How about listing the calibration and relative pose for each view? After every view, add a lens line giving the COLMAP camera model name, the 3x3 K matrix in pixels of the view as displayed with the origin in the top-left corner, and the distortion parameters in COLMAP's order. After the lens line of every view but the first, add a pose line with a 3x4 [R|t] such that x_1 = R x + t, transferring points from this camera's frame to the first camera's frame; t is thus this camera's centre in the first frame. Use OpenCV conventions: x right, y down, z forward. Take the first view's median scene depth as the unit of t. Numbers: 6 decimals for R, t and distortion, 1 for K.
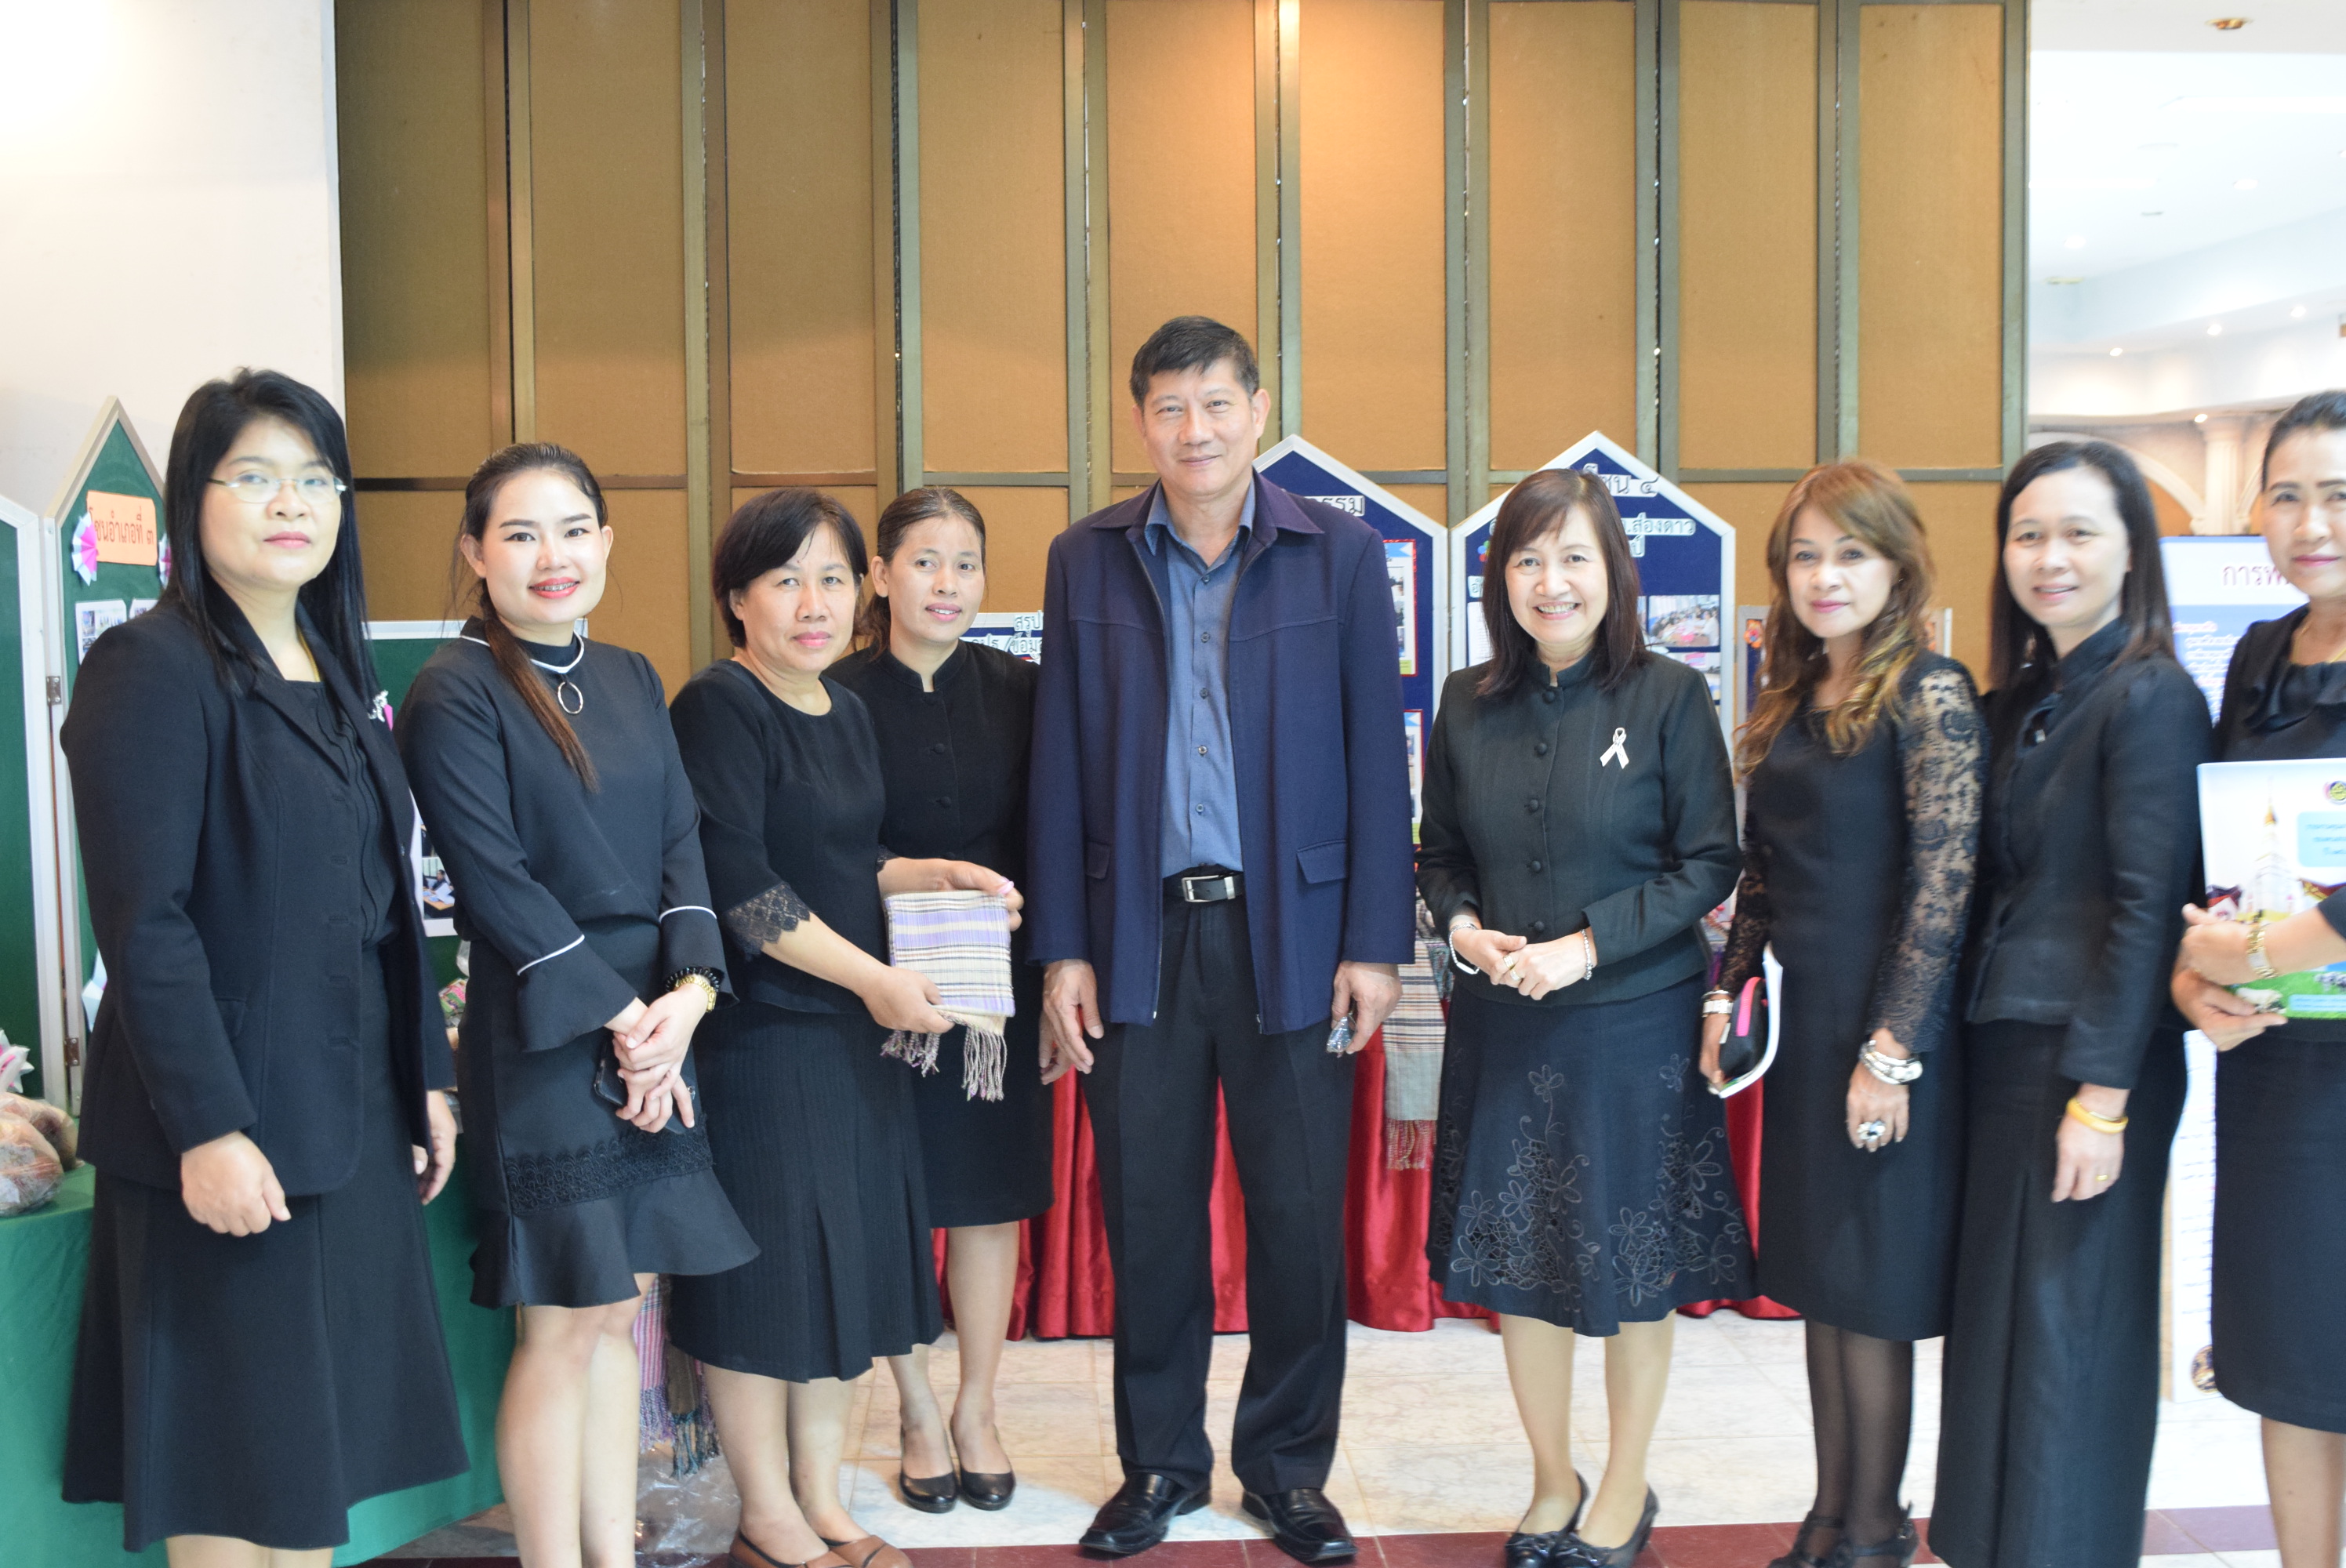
lens RADIAL K [[2631.7, 0, 1162.1], [0, 2631.7, 779.9], [0, 0, 1]] dist [0.015536, 0.000000]
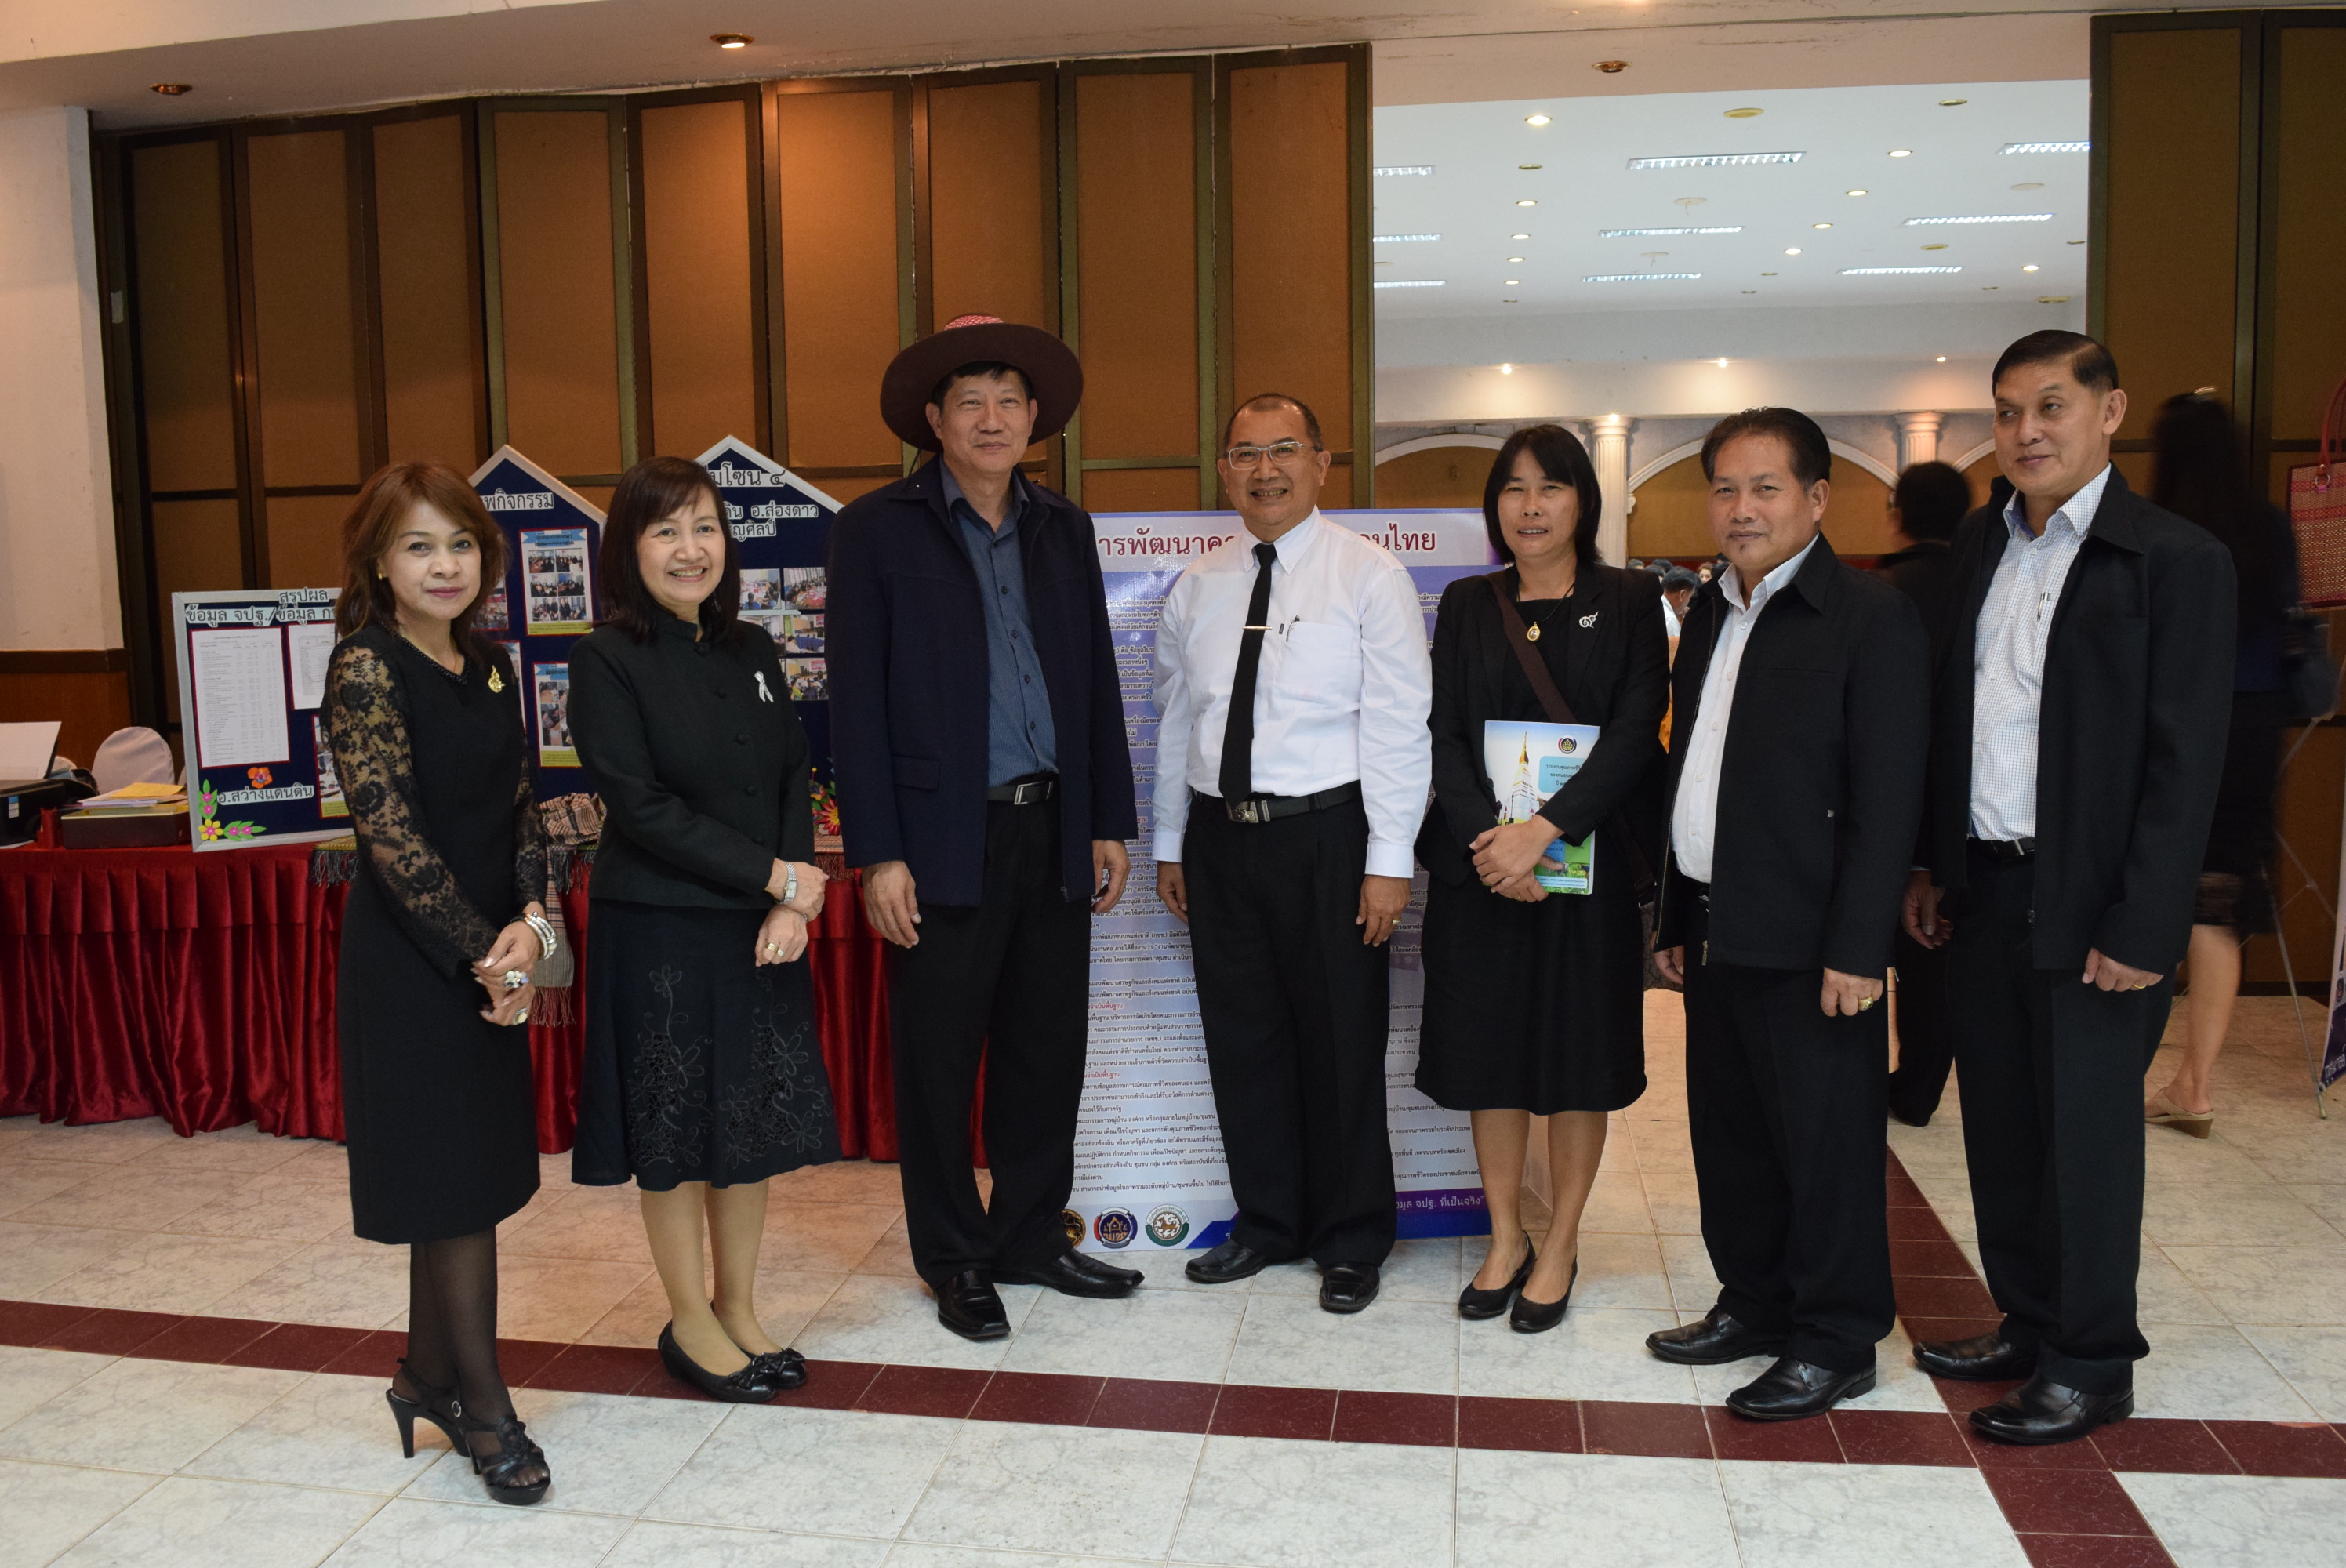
lens RADIAL K [[1906.3, 0, 1184.3], [0, 1906.3, 763.6], [0, 0, 1]] dist [-0.052599, -0.025702]
pose [[0.974685, 0.012517, -0.223231, 0.570949], [-0.001833, 0.998845, 0.048003, -0.021609], [0.223574, -0.046379, 0.973583, 0.172417]]
